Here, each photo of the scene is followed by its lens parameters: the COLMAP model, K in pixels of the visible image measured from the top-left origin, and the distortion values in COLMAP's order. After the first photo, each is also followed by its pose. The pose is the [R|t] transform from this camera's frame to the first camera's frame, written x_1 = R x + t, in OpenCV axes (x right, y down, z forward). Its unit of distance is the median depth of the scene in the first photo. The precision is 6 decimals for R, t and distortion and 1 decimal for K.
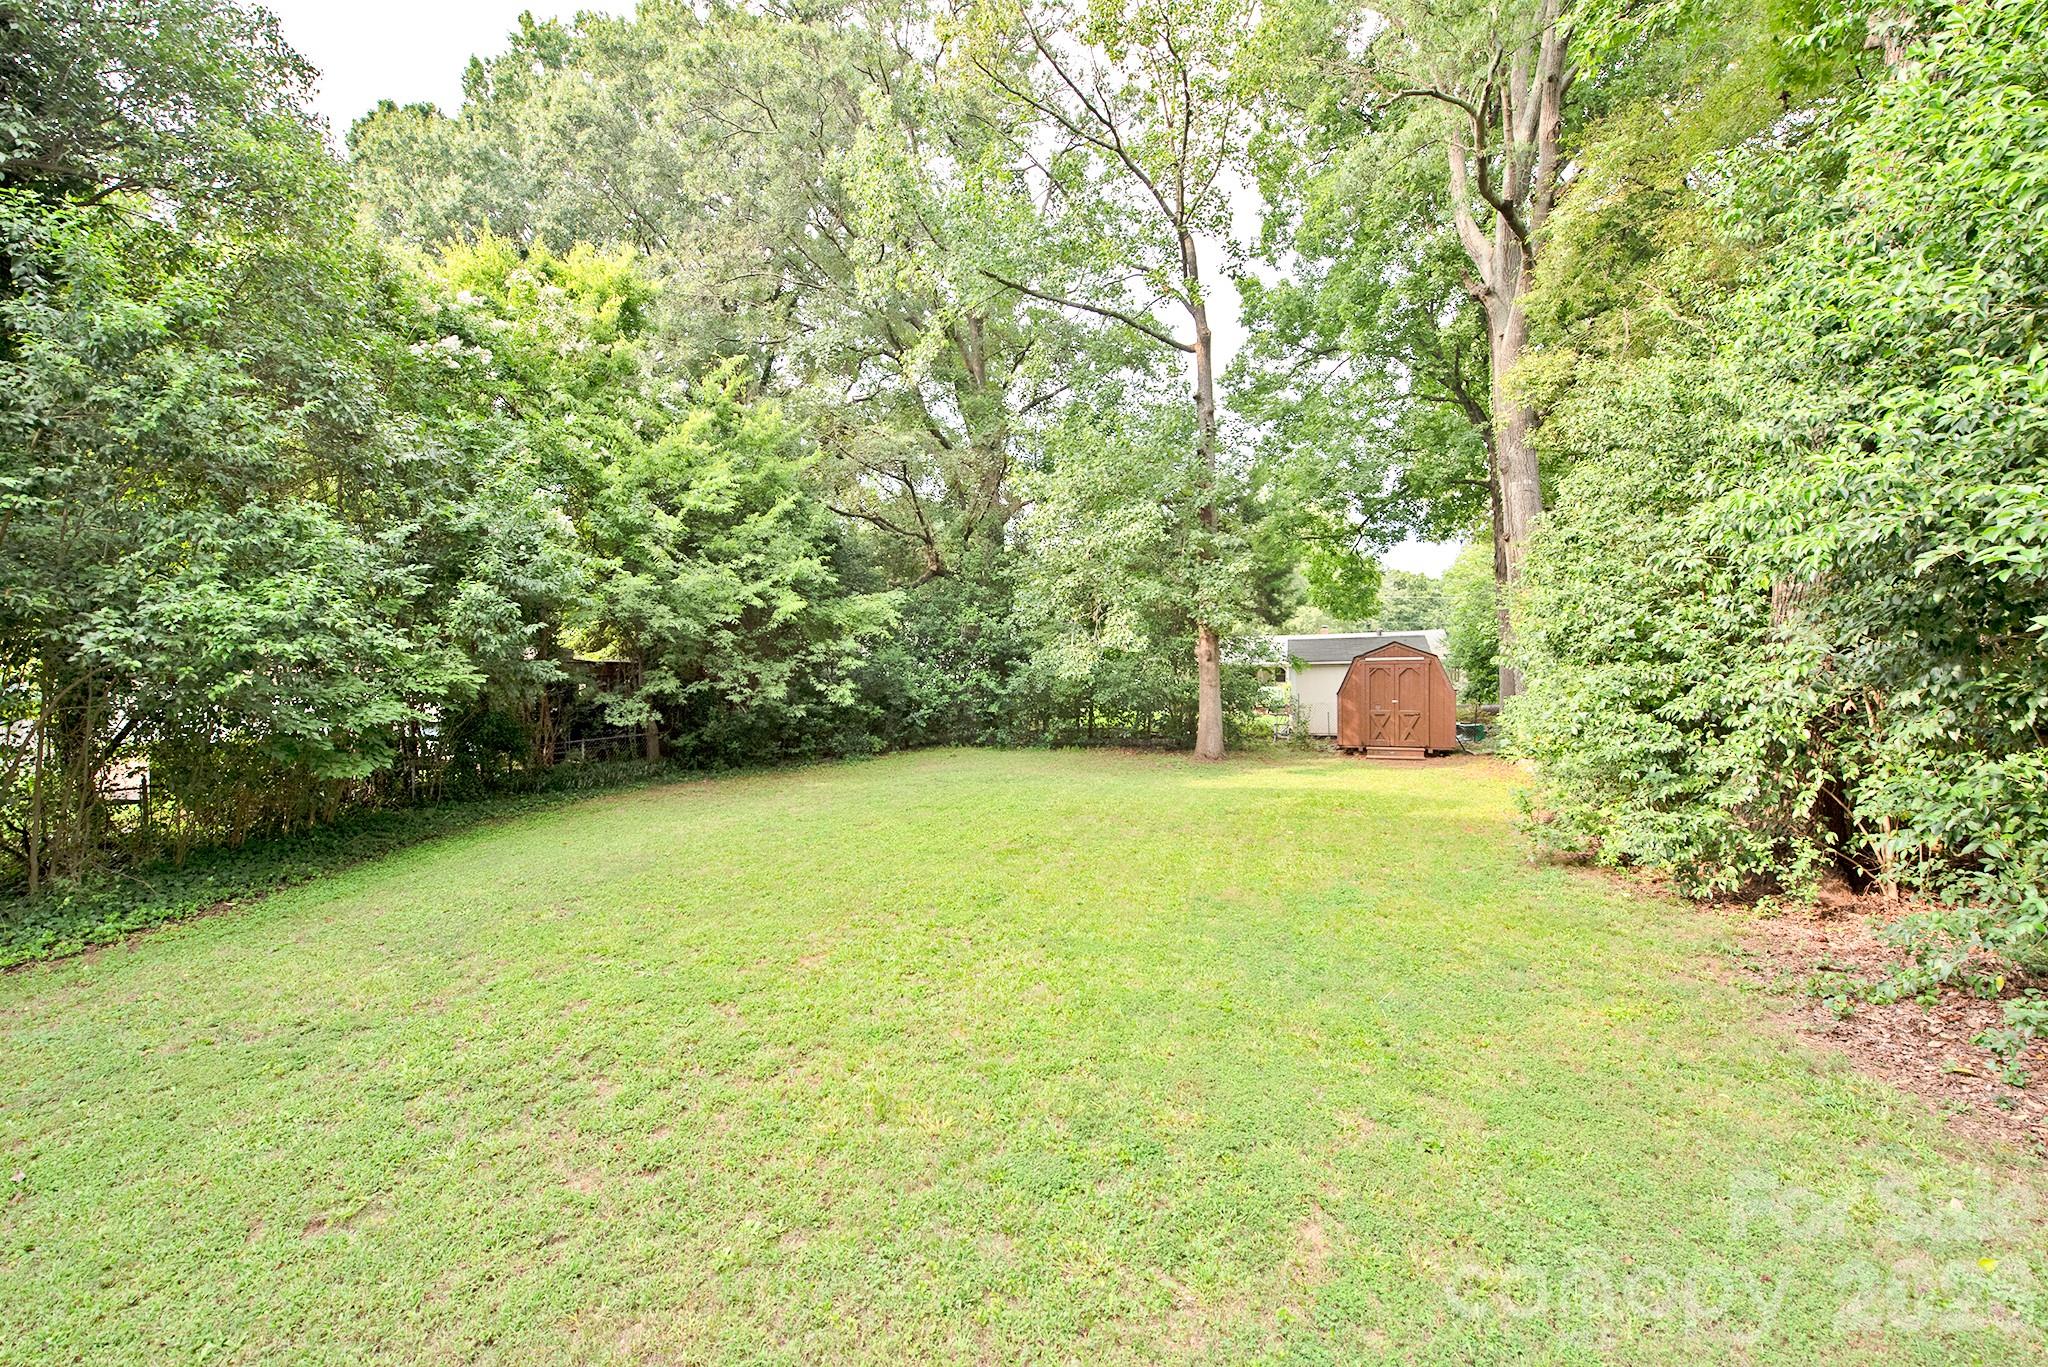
lens RADIAL K [[830.3, 0, 1010.2], [0, 830.3, 682.6], [0, 0, 1]] dist [-0.000193, -0.004933]
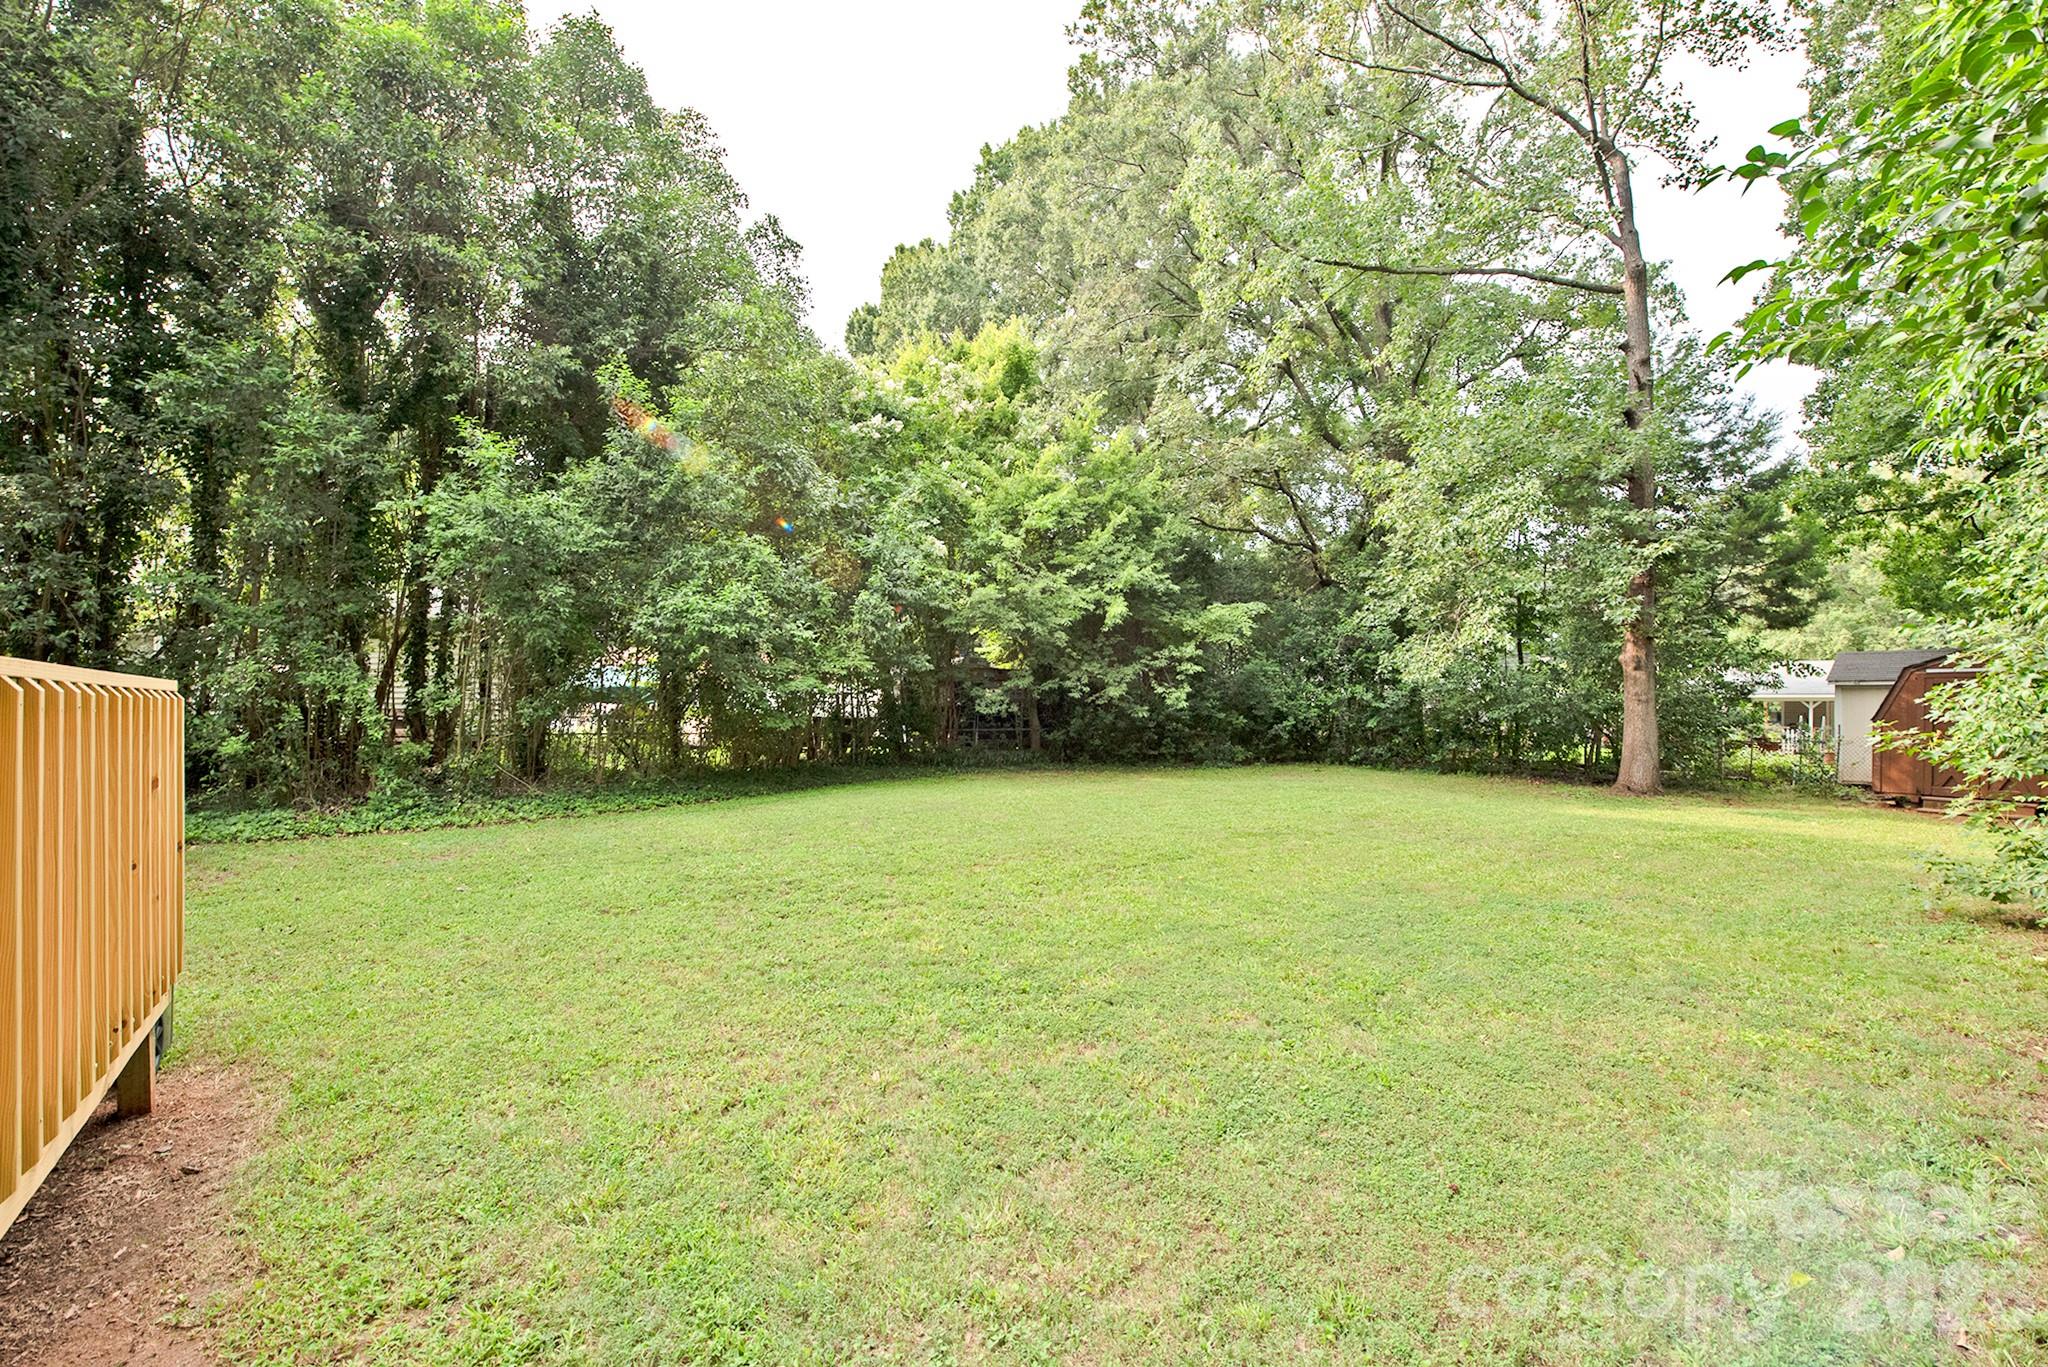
lens RADIAL K [[855.1, 0, 1018.4], [0, 855.1, 707.1], [0, 0, 1]] dist [0.000427, -0.010569]
pose [[0.837081, 0.025570, -0.546481, 0.220667], [-0.037340, 0.999248, -0.010441, 0.047262], [0.545803, 0.029146, 0.837407, -0.017032]]
